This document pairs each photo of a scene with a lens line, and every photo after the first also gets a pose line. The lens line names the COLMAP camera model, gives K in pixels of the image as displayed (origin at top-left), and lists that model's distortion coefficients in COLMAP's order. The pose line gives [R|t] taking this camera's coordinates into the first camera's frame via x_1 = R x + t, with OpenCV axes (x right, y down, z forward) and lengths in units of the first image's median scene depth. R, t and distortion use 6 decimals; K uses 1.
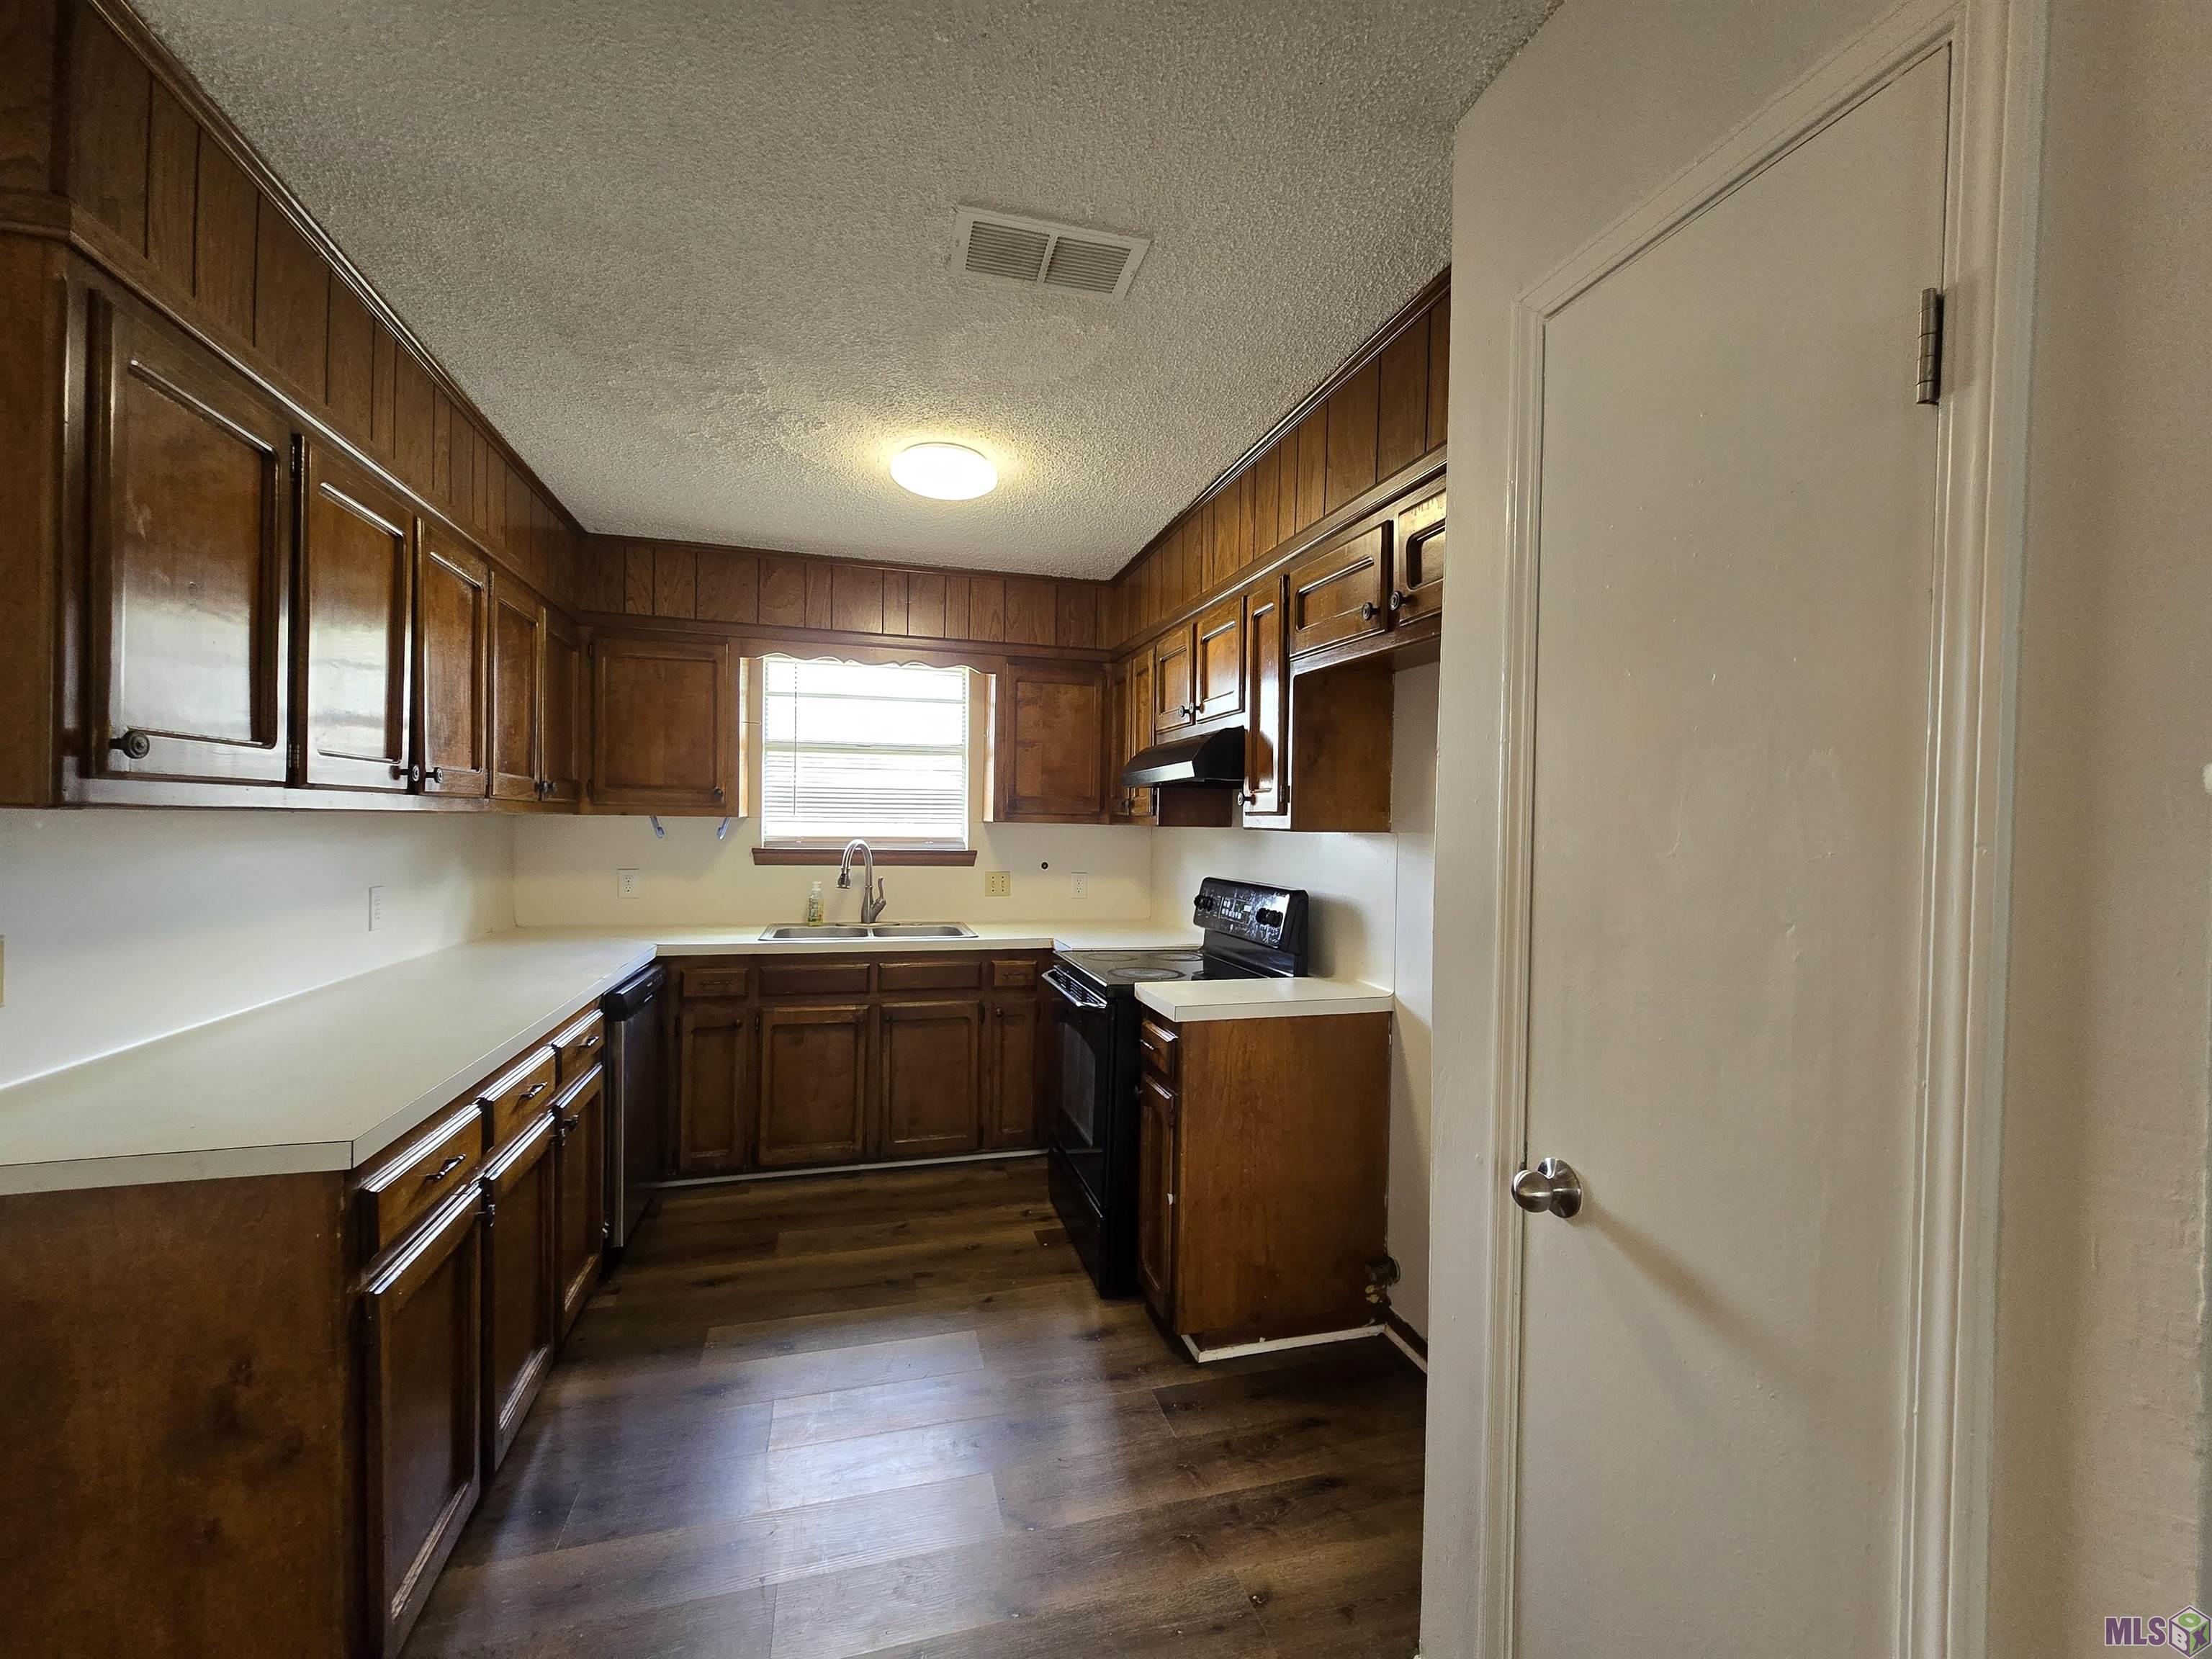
lens RADIAL K [[909.0, 0, 1114.9], [0, 909.0, 838.7], [0, 0, 1]] dist [-0.005077, 0.000686]
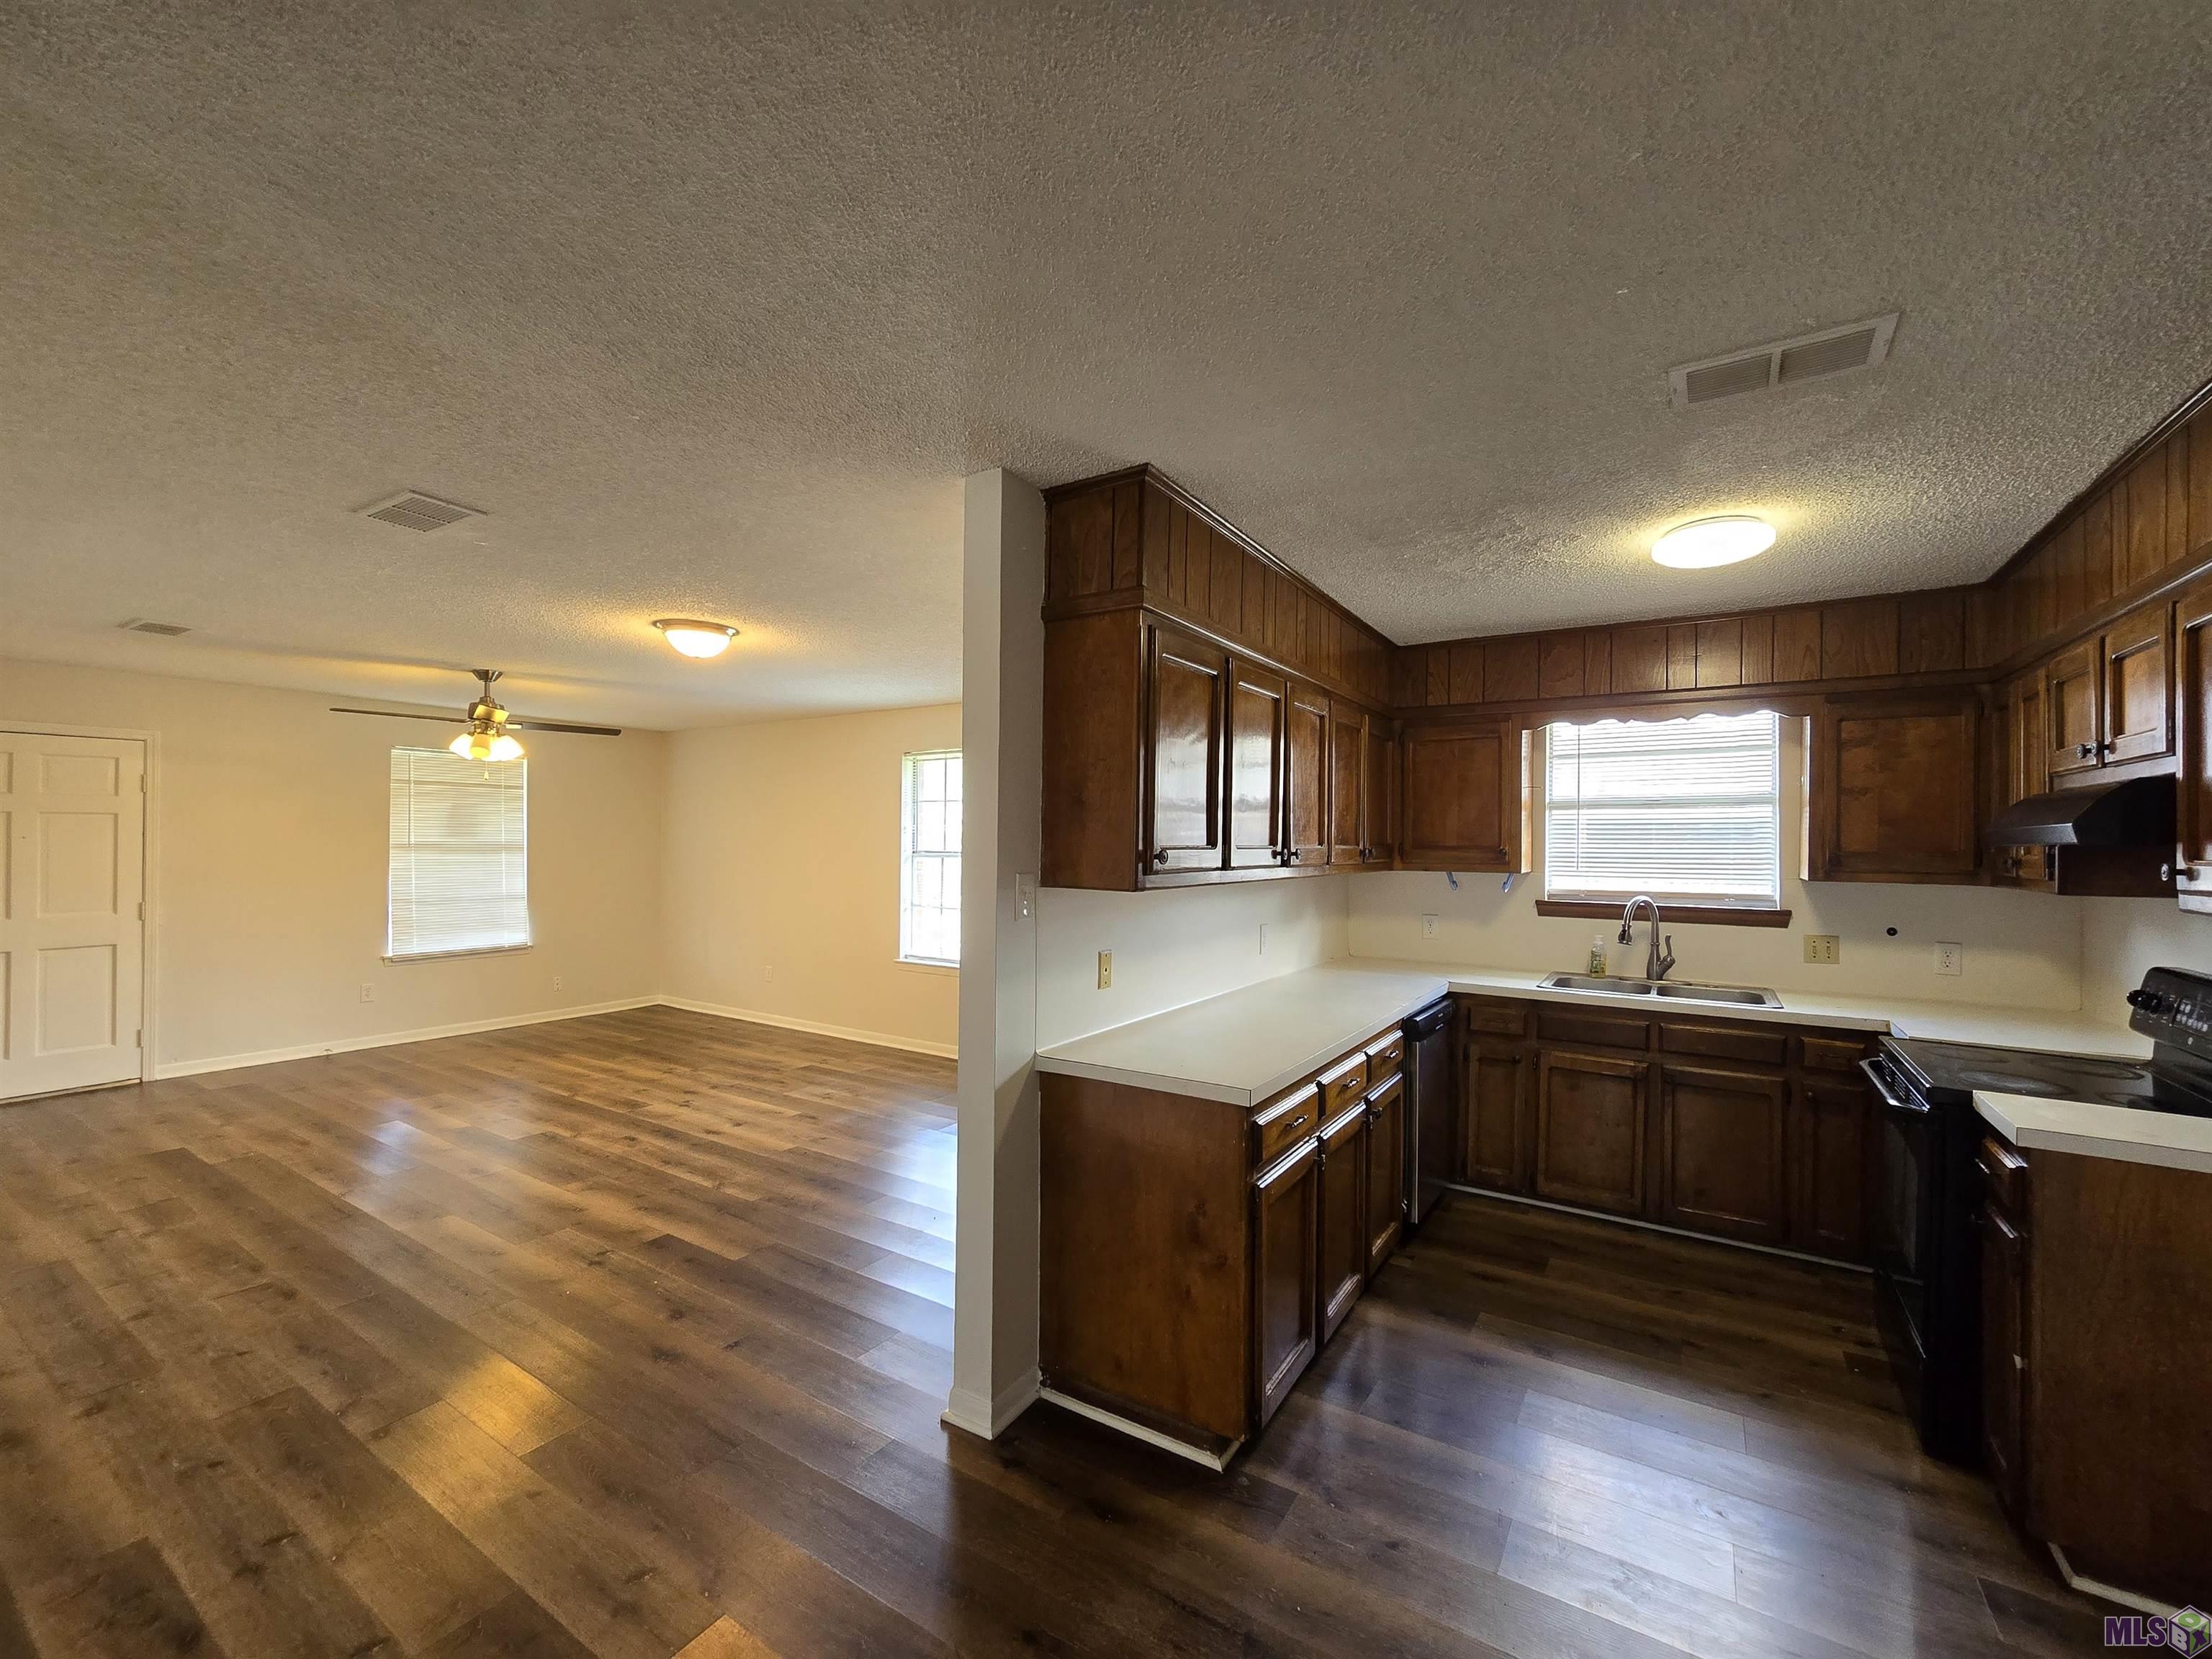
lens RADIAL K [[909.0, 0, 1114.9], [0, 909.0, 838.7], [0, 0, 1]] dist [-0.005077, 0.000686]
pose [[0.661322, -0.012102, -0.750004, 0.122445], [-0.012226, 0.999563, -0.026910, -0.040004], [0.750002, 0.026966, 0.660885, -0.147900]]
